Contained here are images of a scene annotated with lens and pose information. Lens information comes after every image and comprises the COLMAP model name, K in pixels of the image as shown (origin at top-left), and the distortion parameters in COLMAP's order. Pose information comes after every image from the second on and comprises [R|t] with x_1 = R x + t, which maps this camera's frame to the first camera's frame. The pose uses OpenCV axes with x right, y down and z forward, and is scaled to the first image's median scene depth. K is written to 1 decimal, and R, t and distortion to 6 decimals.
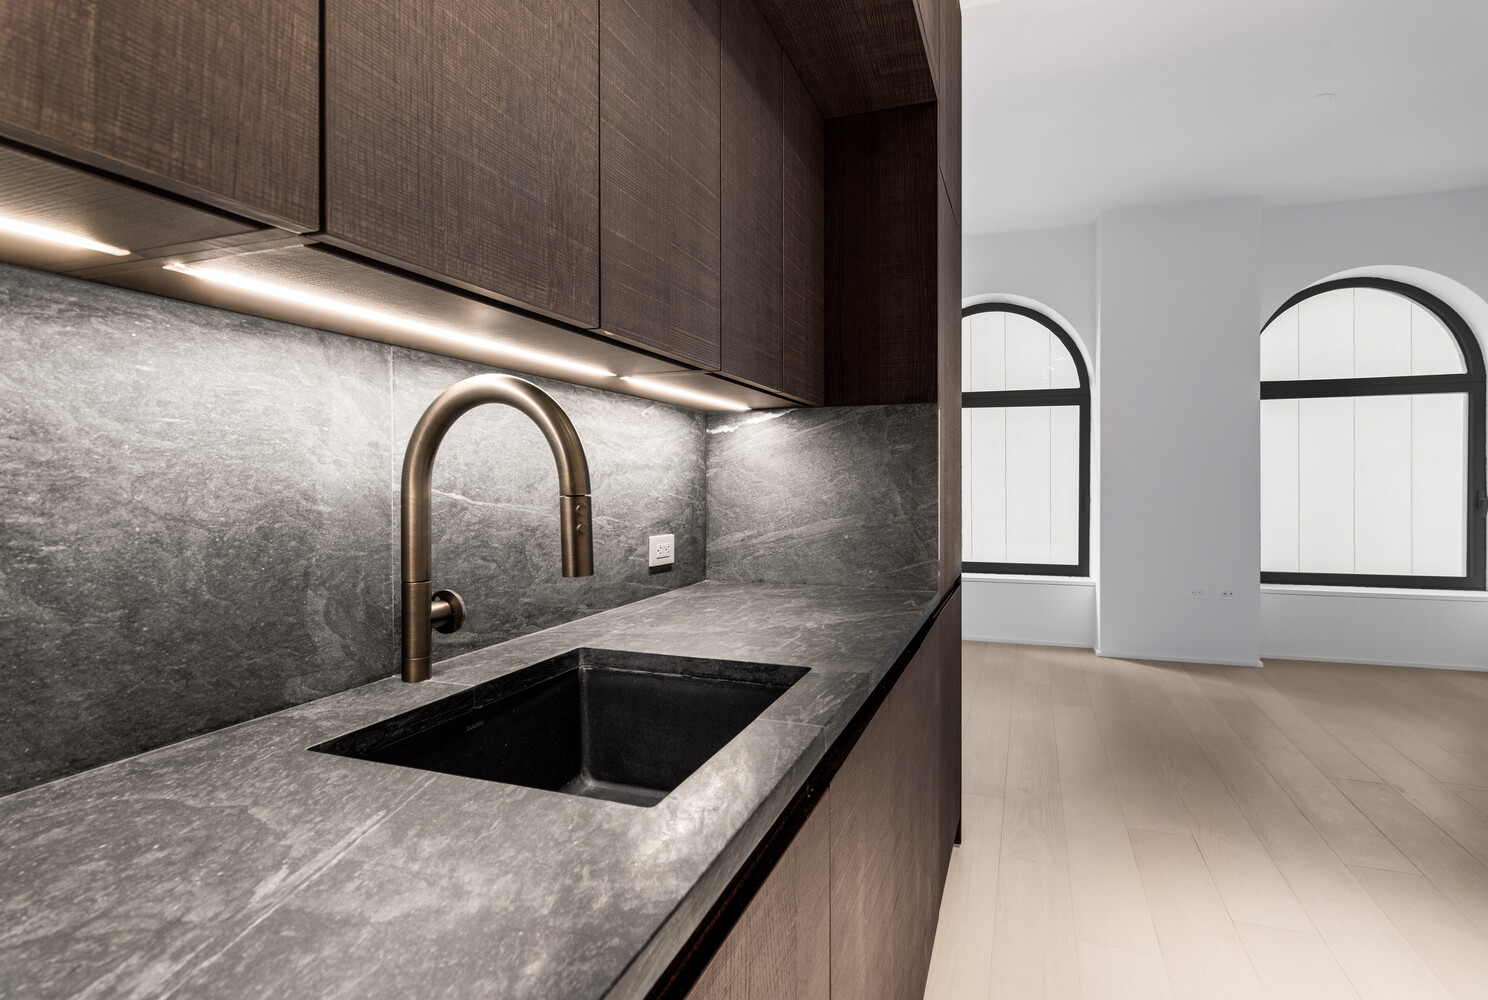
lens RADIAL K [[750.5, 0, 753.2], [0, 750.5, 484.3], [0, 0, 1]] dist [-0.003051, -0.000290]
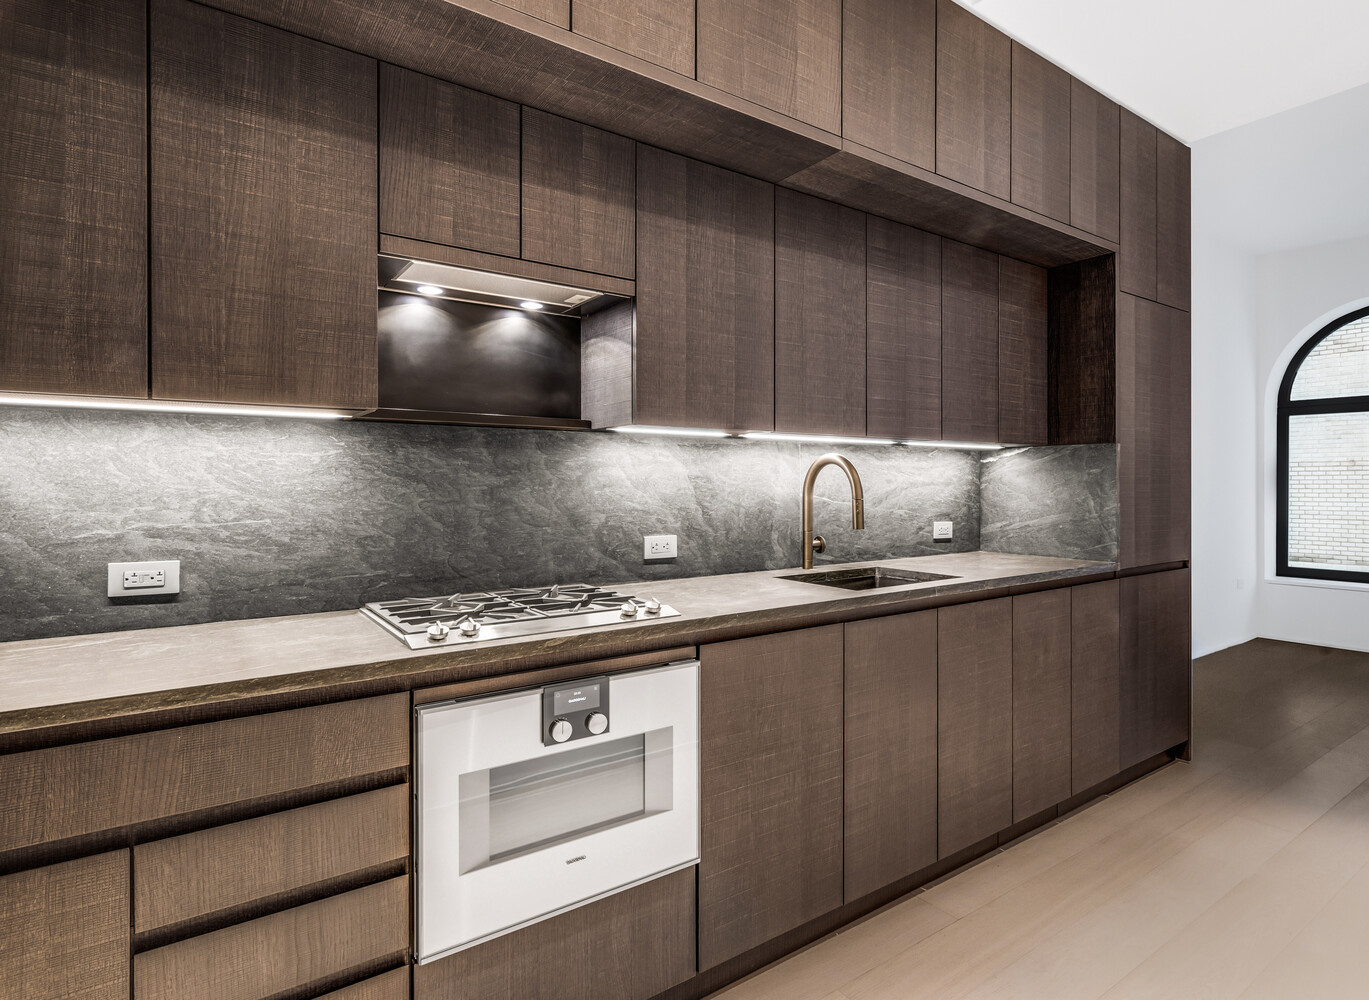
lens RADIAL K [[747.8, 0, 750.2], [0, 747.8, 487.8], [0, 0, 1]] dist [-0.002813, -0.000470]
pose [[0.841523, 0.002581, -0.540216, 0.619243], [-0.001930, 0.999997, 0.001771, -0.021094], [0.540218, -0.000447, 0.841525, -1.021834]]
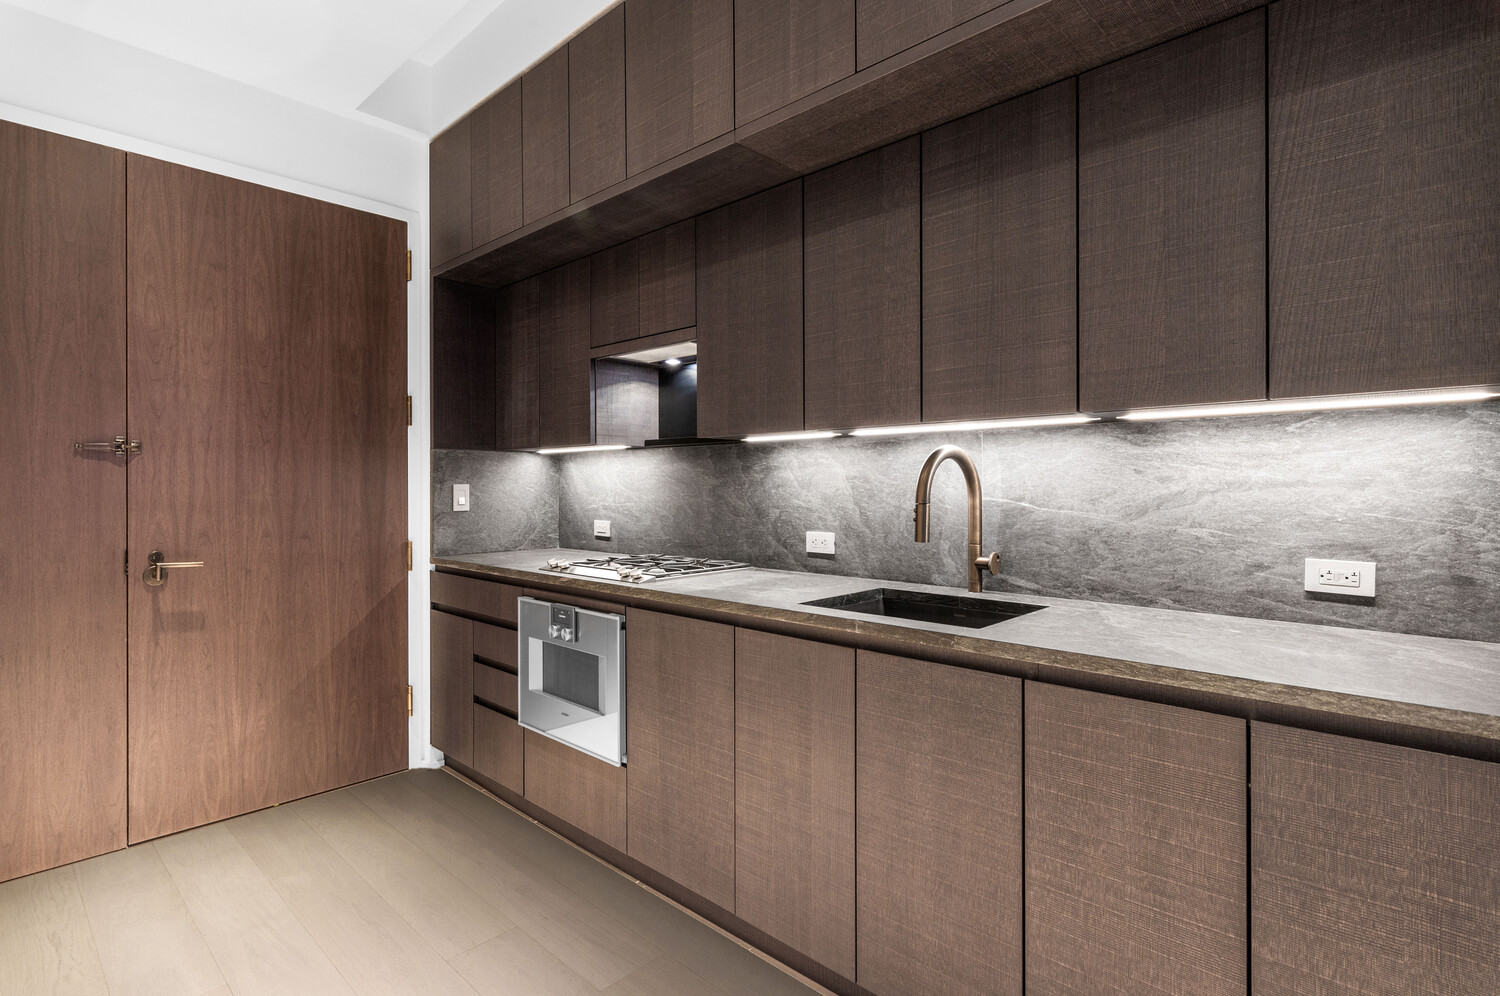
lens RADIAL K [[727.7, 0, 754.9], [0, 727.7, 489.6], [0, 0, 1]] dist [-0.000150, 0.000044]
pose [[-0.386345, 0.005047, -0.922340, 1.272315], [-0.004112, 0.999966, 0.007194, -0.025492], [0.922345, 0.006572, -0.386311, 0.947568]]
